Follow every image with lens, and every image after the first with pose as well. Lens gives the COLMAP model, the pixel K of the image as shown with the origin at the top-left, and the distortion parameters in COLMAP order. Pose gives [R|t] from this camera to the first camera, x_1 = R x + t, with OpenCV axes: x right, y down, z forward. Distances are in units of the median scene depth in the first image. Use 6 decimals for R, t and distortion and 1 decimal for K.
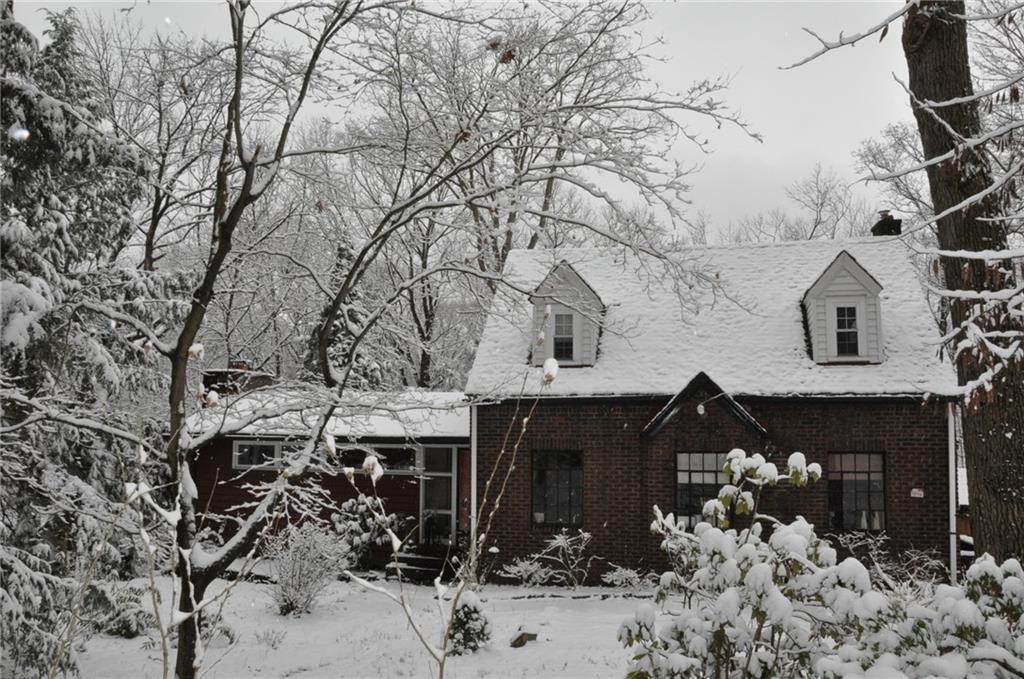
lens RADIAL K [[787.6, 0, 515.1], [0, 787.6, 349.4], [0, 0, 1]] dist [-0.152023, 0.104480]
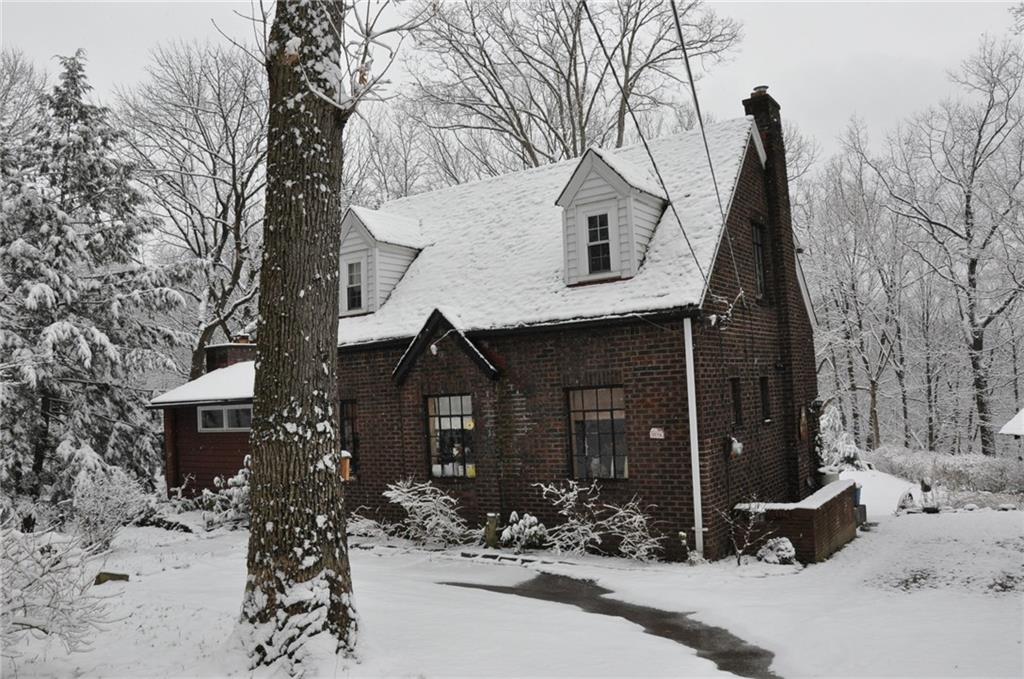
lens RADIAL K [[787.6, 0, 515.1], [0, 787.6, 349.4], [0, 0, 1]] dist [-0.152023, 0.104480]
pose [[0.931815, -0.078635, -0.354312, 0.648622], [0.098950, 0.994306, 0.039558, 0.048834], [0.349184, -0.071920, 0.934290, 0.161092]]
